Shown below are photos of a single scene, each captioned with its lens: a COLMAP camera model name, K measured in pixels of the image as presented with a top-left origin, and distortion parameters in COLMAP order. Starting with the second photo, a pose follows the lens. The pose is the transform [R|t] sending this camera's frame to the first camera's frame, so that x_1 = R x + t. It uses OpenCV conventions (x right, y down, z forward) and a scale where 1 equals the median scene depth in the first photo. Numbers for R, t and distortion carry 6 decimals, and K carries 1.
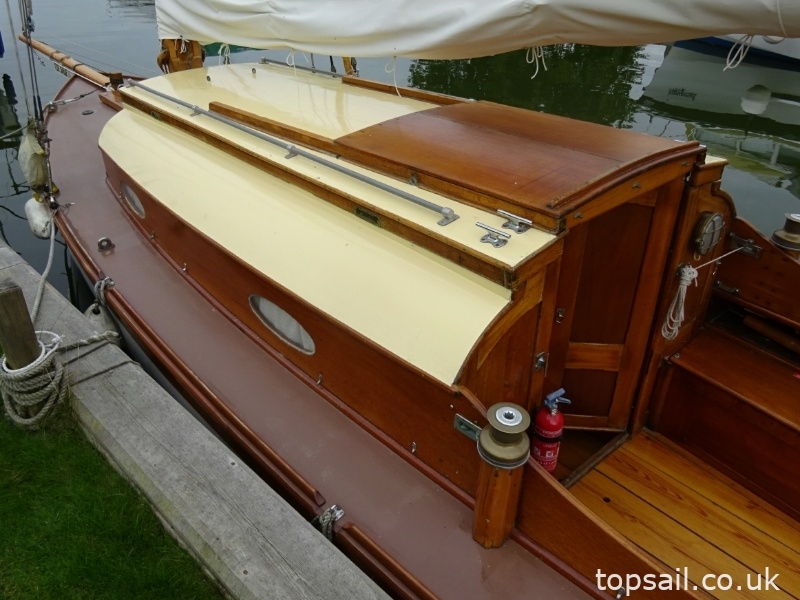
lens RADIAL K [[690.5, 0, 394.6], [0, 690.5, 295.2], [0, 0, 1]] dist [0.001454, -0.044528]
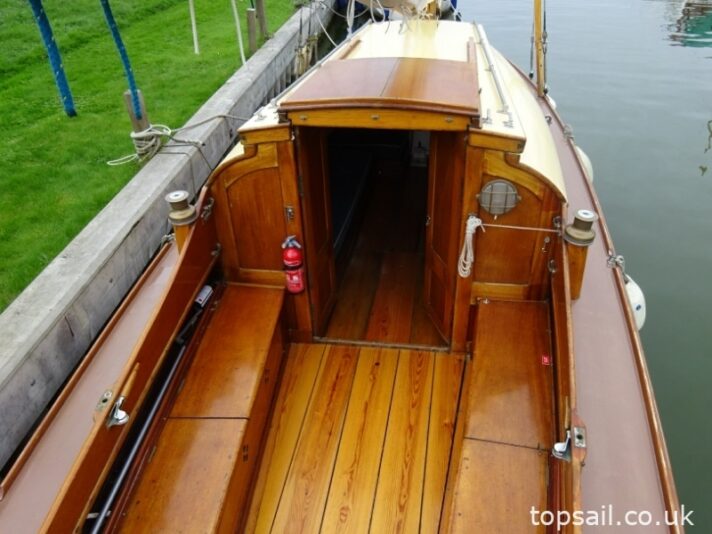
lens RADIAL K [[614.5, 0, 356.7], [0, 614.5, 291.7], [0, 0, 1]] dist [0.001454, -0.044528]
pose [[0.624141, 0.432824, -0.650470, 0.966353], [-0.371595, 0.896791, 0.240173, -0.098203], [0.687288, 0.091810, 0.720560, 0.098225]]
